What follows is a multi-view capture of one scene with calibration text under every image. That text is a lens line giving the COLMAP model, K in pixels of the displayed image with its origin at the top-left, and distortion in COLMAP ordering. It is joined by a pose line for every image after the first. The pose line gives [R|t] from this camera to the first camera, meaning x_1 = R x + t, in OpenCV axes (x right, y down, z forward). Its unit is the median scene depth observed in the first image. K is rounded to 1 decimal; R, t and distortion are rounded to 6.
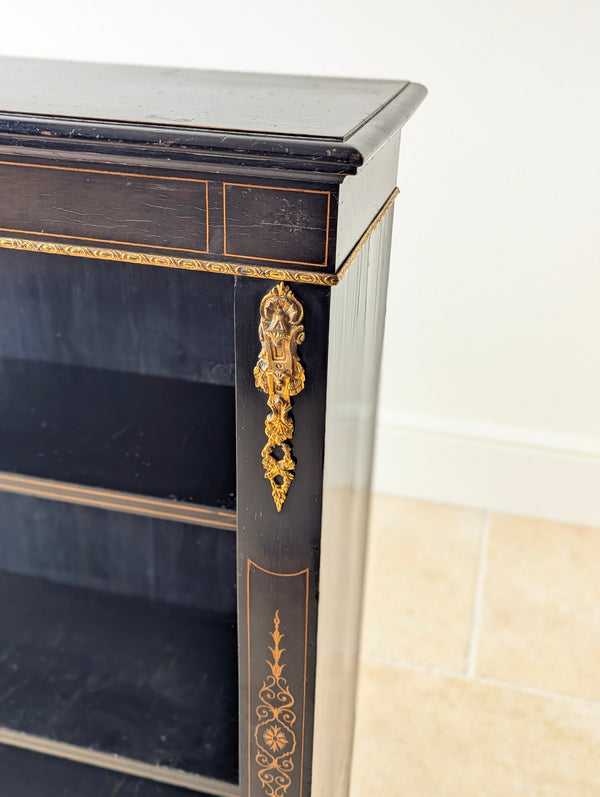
lens RADIAL K [[861.3, 0, 301.3], [0, 861.3, 412.3], [0, 0, 1]] dist [0.062524, -0.014493]
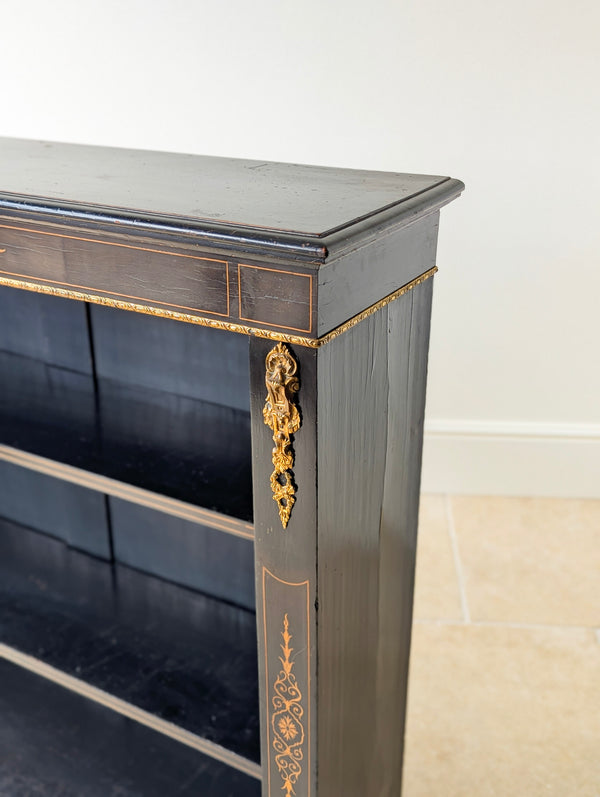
lens RADIAL K [[877.0, 0, 301.3], [0, 877.0, 413.6], [0, 0, 1]] dist [0.065489, -0.018761]
pose [[0.962735, 0.086412, -0.256269, 0.293100], [-0.099189, 0.994368, -0.037334, -0.001975], [0.251600, 0.061362, 0.965884, -0.192150]]
